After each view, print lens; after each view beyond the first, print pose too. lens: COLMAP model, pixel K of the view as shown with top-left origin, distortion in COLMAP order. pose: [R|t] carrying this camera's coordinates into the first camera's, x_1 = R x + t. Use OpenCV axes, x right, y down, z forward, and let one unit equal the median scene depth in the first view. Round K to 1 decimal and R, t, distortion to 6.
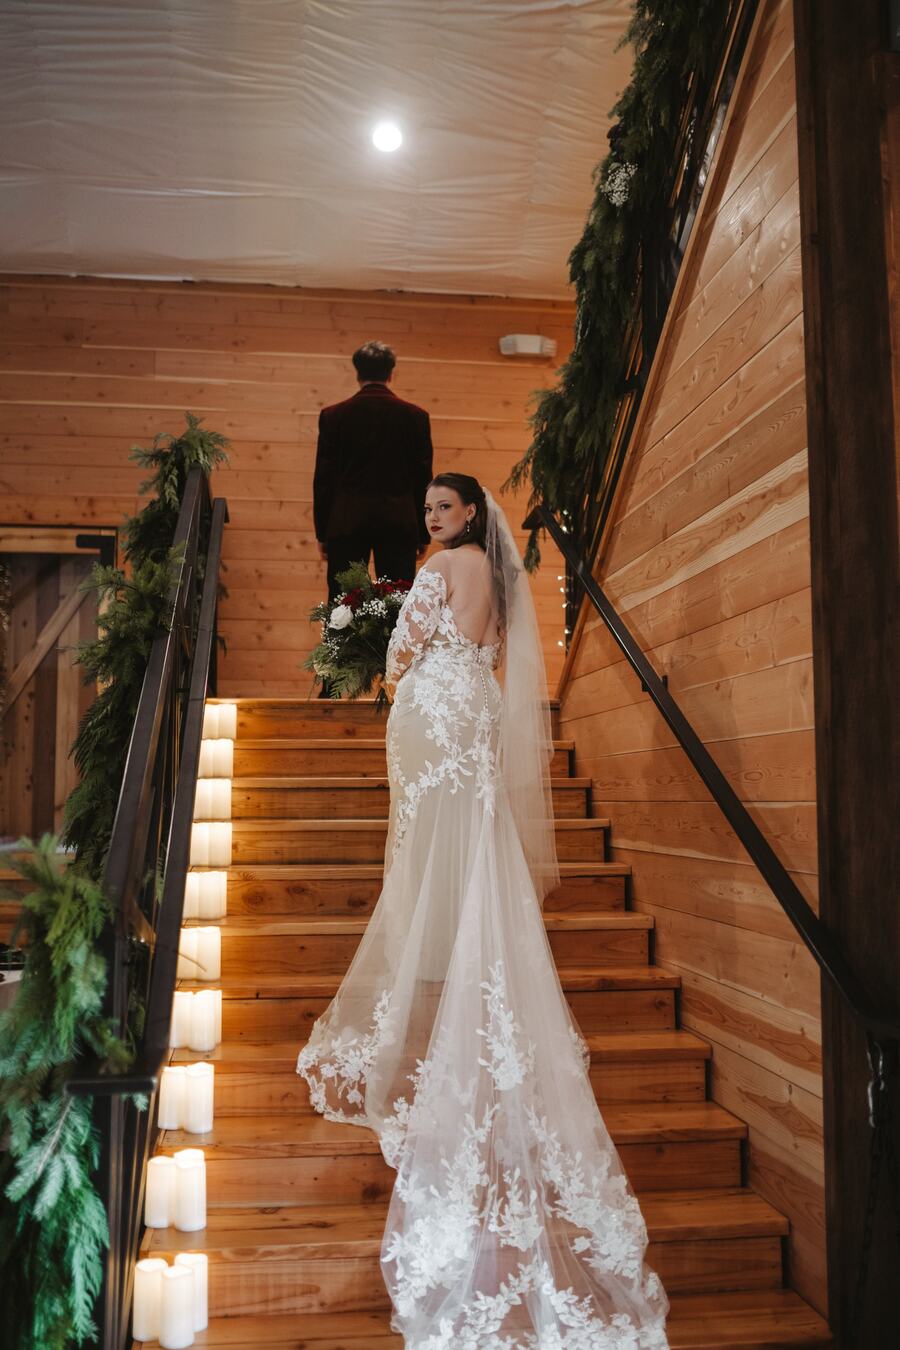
lens RADIAL K [[1272.0, 0, 450.0], [0, 1272.0, 675.0], [0, 0, 1]] dist [-0.005738, -0.007770]
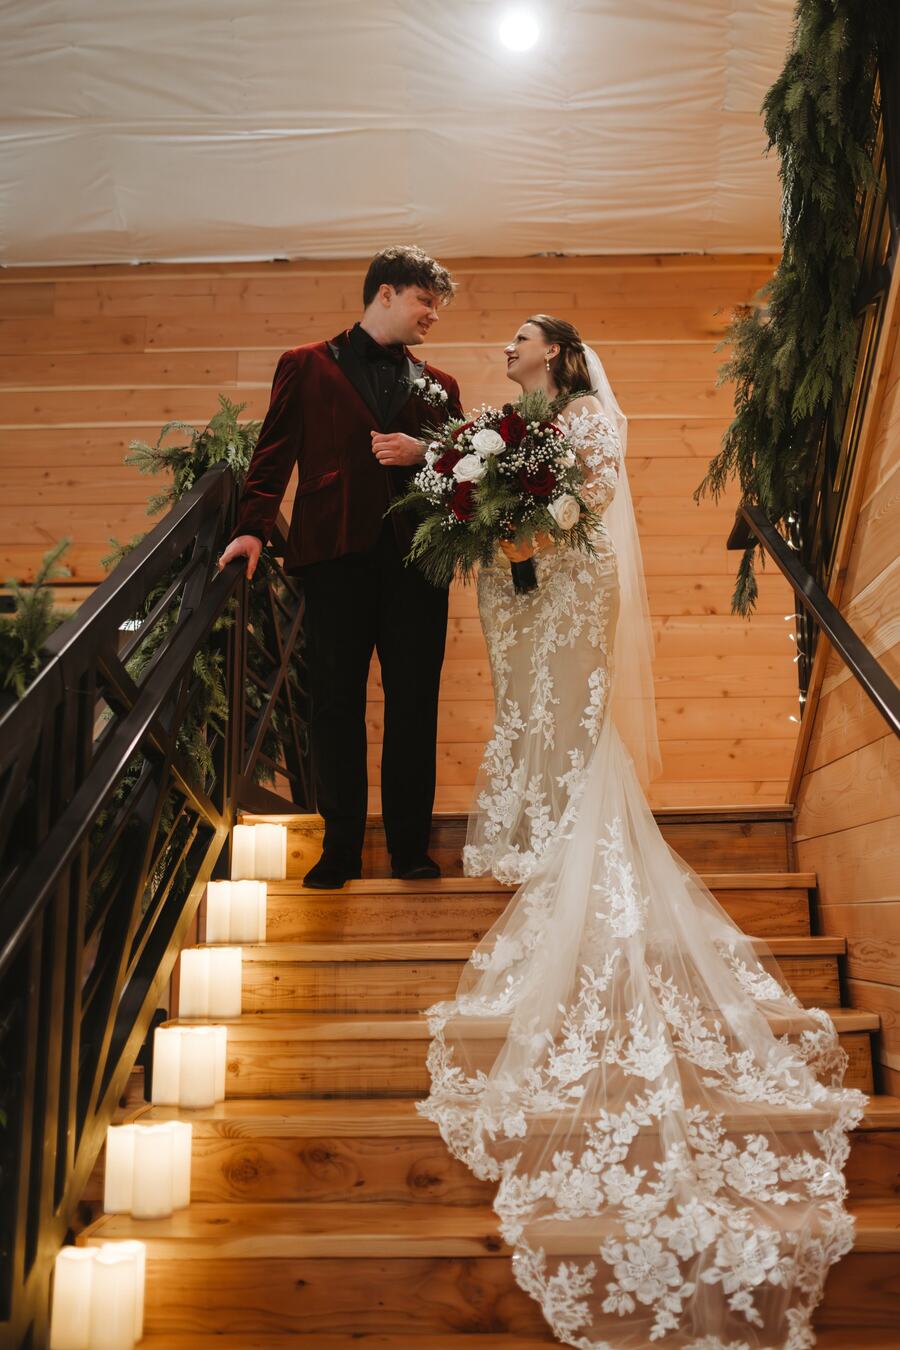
lens RADIAL K [[1549.8, 0, 450.9], [0, 1549.8, 580.2], [0, 0, 1]] dist [-0.032098, 0.011072]
pose [[0.988797, -0.041990, -0.143238, 0.036702], [0.023629, 0.991550, -0.127556, 0.002846], [0.147384, 0.122742, 0.981434, 0.230418]]
